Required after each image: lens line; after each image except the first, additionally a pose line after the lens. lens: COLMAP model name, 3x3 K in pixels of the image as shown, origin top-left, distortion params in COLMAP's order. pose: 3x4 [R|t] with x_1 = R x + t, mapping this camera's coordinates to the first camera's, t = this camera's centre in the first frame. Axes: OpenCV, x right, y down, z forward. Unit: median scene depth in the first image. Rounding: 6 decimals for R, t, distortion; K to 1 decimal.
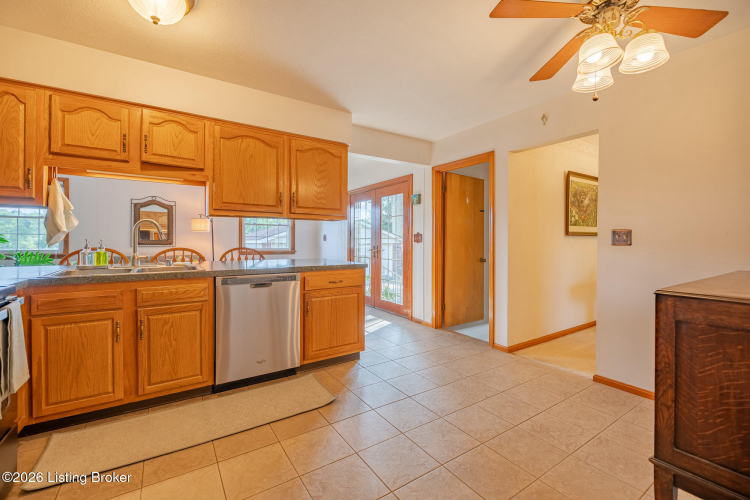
lens RADIAL K [[310.3, 0, 362.4], [0, 310.3, 240.2], [0, 0, 1]] dist [0.001394, -0.001058]
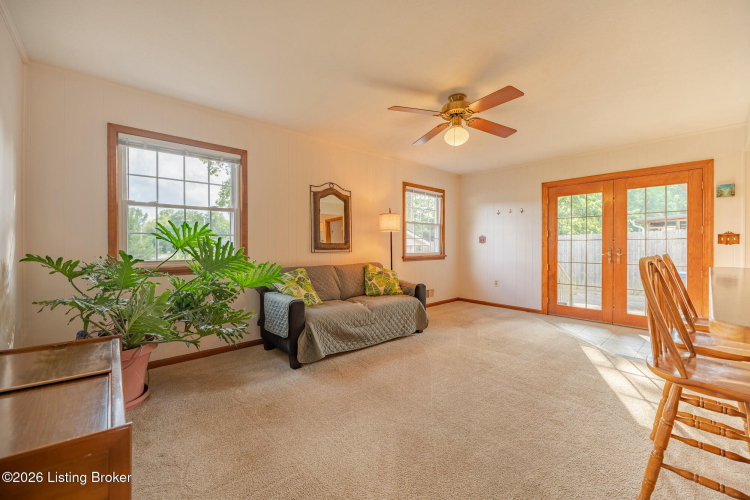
lens RADIAL K [[297.9, 0, 361.9], [0, 297.9, 244.7], [0, 0, 1]] dist [-0.007648, 0.000106]
pose [[0.990581, -0.005433, 0.136819, -0.745687], [0.004517, 0.999965, 0.007004, -0.000618], [-0.136852, -0.006320, 0.990571, 0.315454]]
